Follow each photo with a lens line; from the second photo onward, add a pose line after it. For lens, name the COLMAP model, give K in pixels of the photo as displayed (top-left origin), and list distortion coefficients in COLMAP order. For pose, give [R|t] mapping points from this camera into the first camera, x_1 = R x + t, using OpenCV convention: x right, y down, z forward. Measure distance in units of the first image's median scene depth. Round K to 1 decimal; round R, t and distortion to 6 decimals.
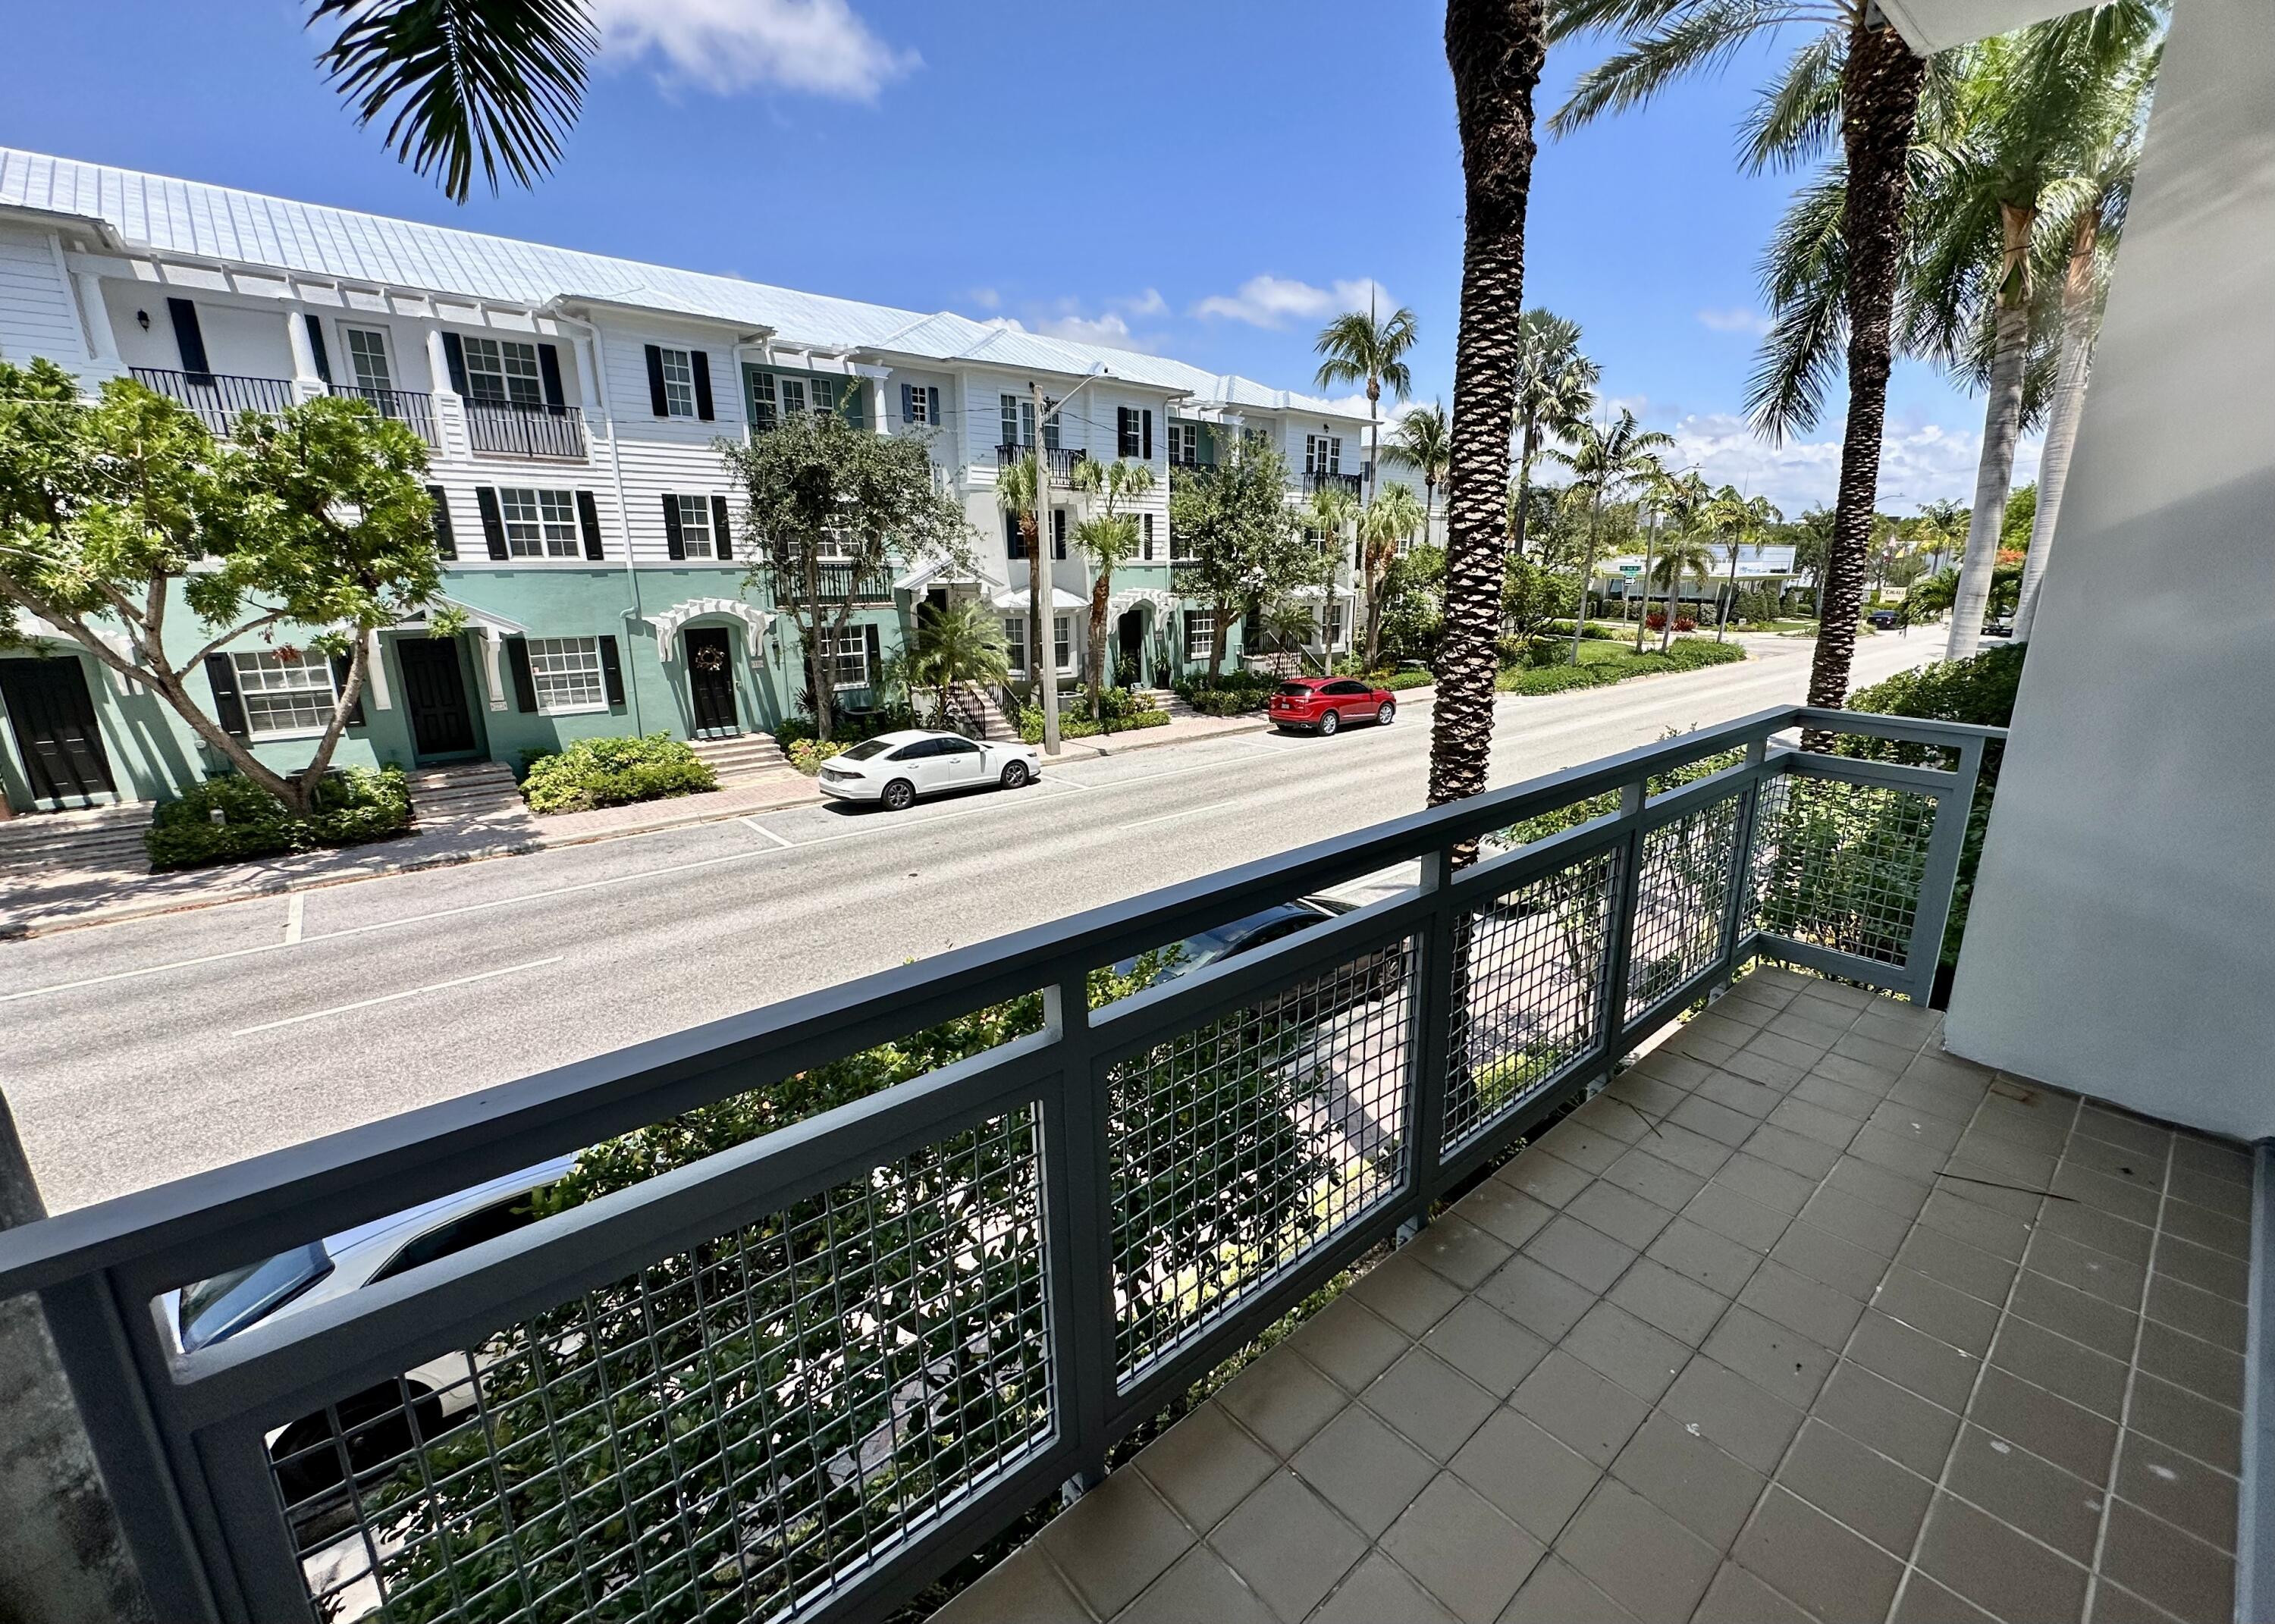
lens RADIAL K [[968.4, 0, 1139.1], [0, 968.4, 824.1], [0, 0, 1]] dist [-0.001446, 0.000080]
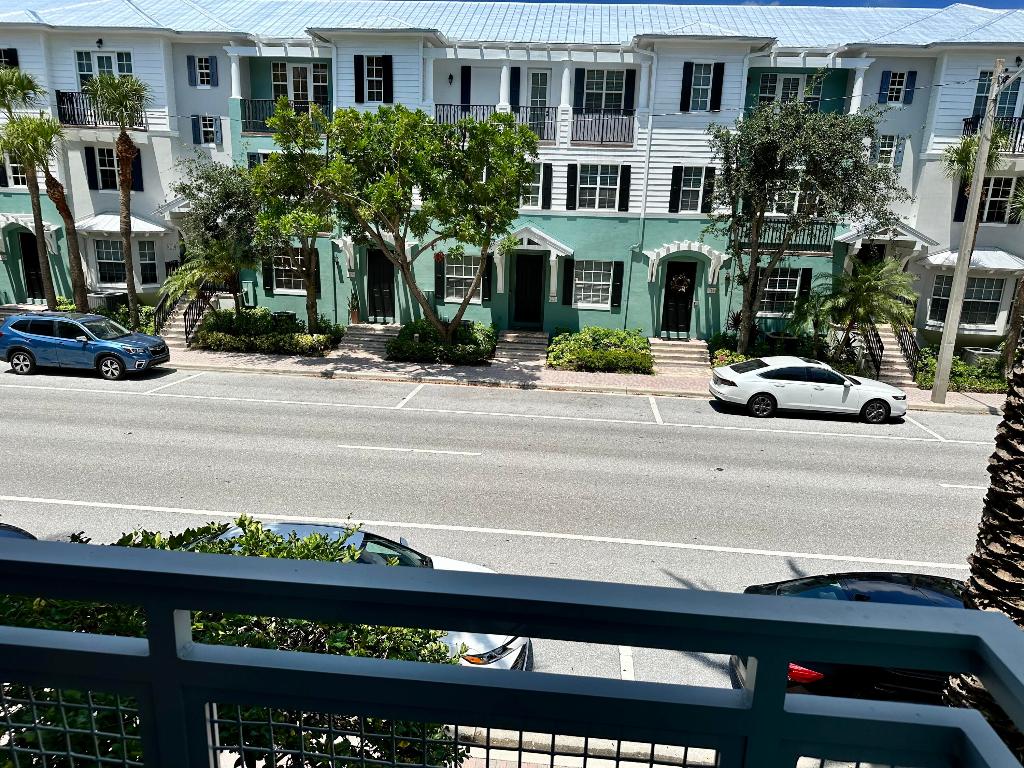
lens RADIAL K [[699.5, 0, 496.1], [0, 699.5, 393.0], [0, 0, 1]] dist [0.049115, -0.053693]
pose [[0.689085, 0.210435, -0.693455, 0.130080], [-0.225359, 0.971691, 0.070929, -0.030880], [0.688749, 0.107400, 0.717000, 0.112179]]
